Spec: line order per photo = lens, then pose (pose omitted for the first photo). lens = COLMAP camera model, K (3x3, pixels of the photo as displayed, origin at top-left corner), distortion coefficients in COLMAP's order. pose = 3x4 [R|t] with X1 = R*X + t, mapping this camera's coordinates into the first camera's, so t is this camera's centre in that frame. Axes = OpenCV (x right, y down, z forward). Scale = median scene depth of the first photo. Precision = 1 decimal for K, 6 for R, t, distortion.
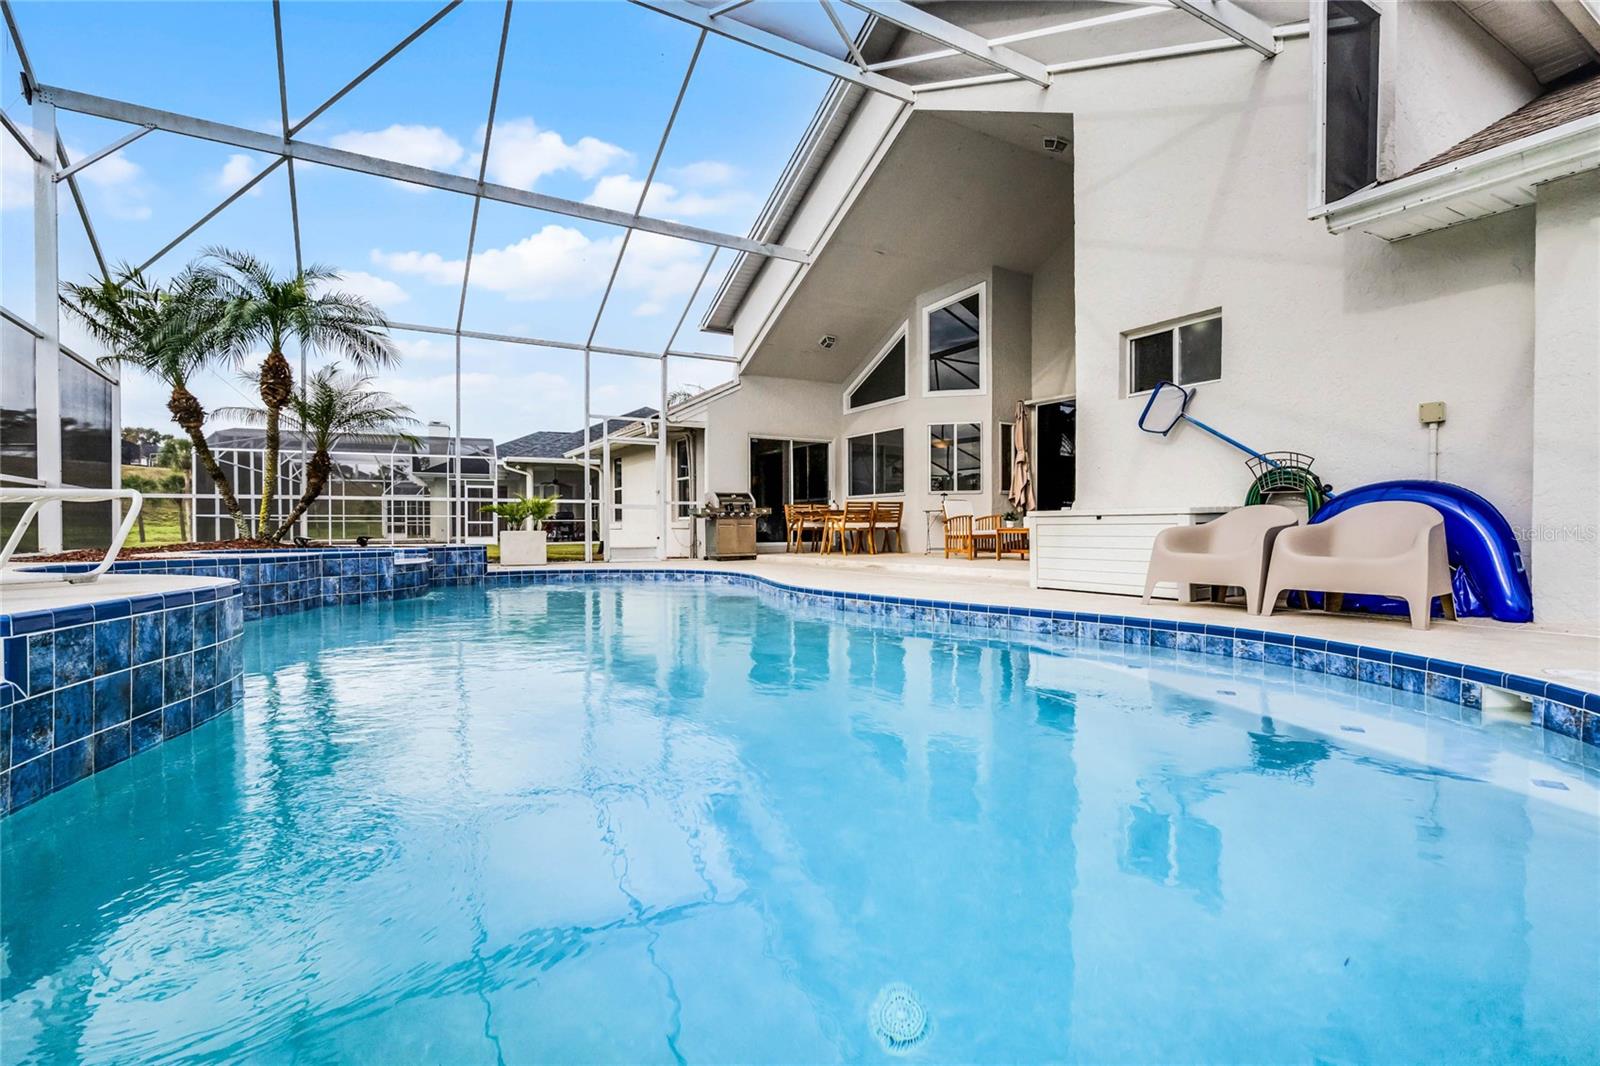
lens RADIAL K [[740.3, 0, 803.8], [0, 740.3, 530.7], [0, 0, 1]] dist [-0.000791, -0.000104]
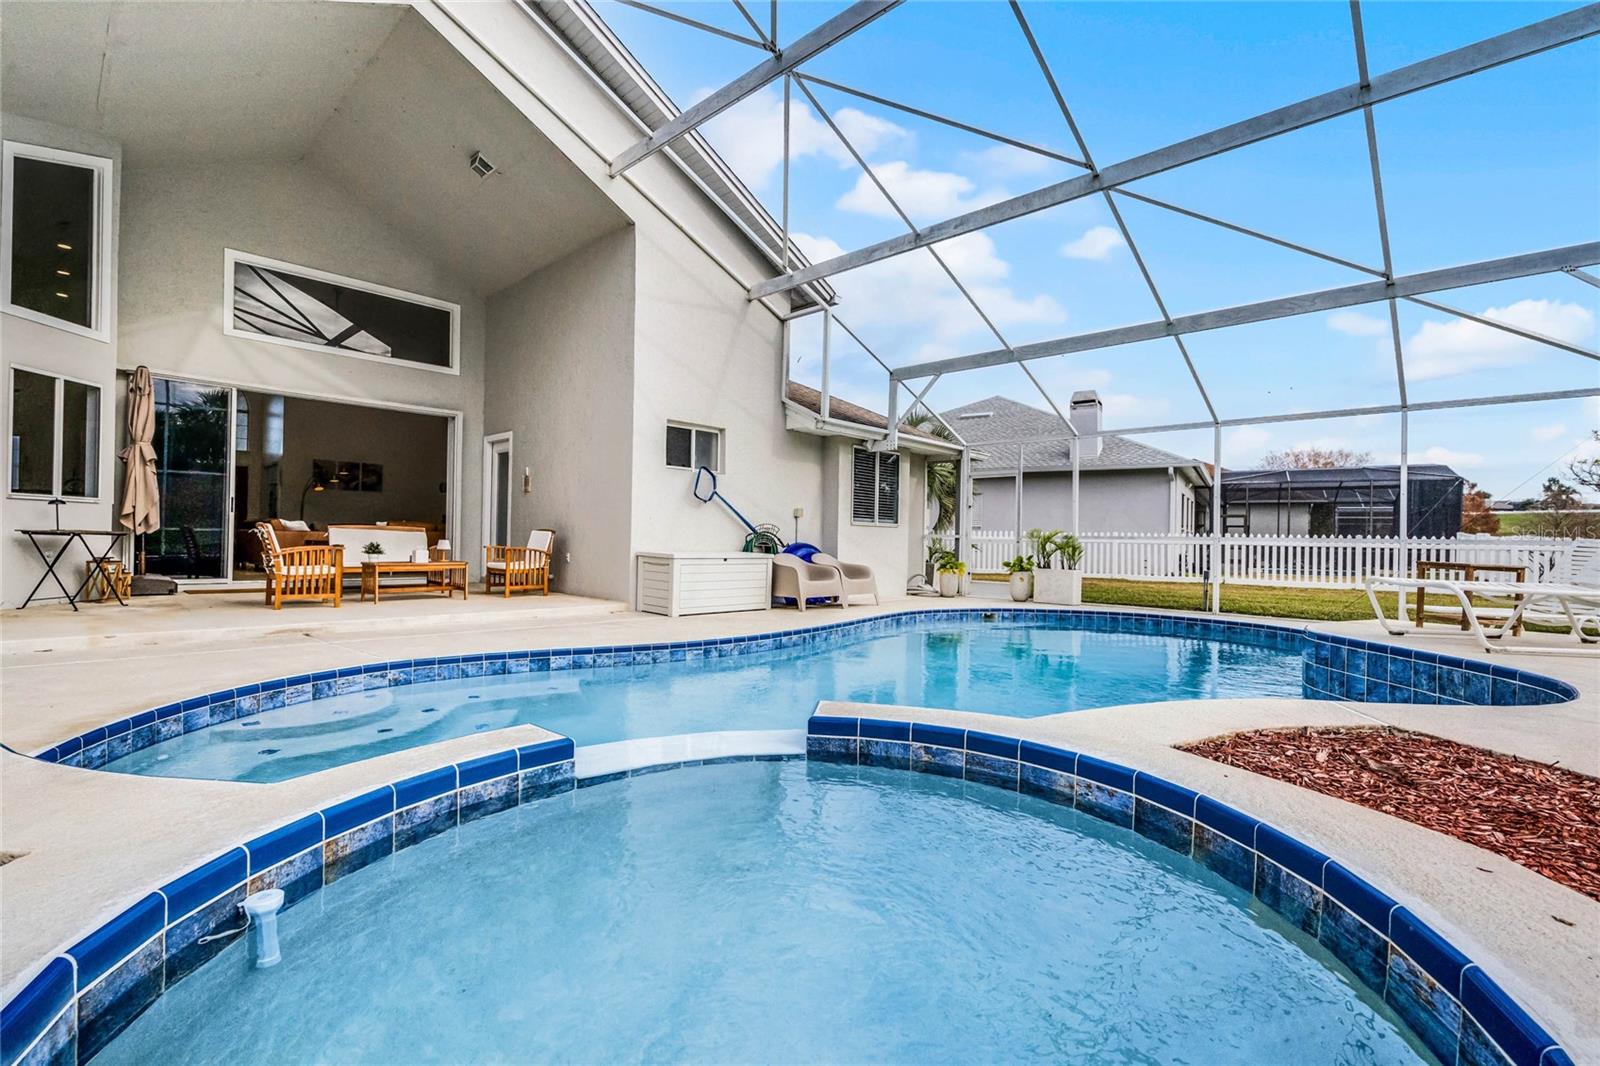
lens RADIAL K [[729.3, 0, 802.5], [0, 729.3, 539.7], [0, 0, 1]] dist [-0.001383, -0.000065]
pose [[-0.278297, 0.002317, 0.960492, -1.001613], [-0.014450, 0.999874, -0.006598, -0.050289], [-0.960386, -0.015715, -0.278228, 1.250145]]
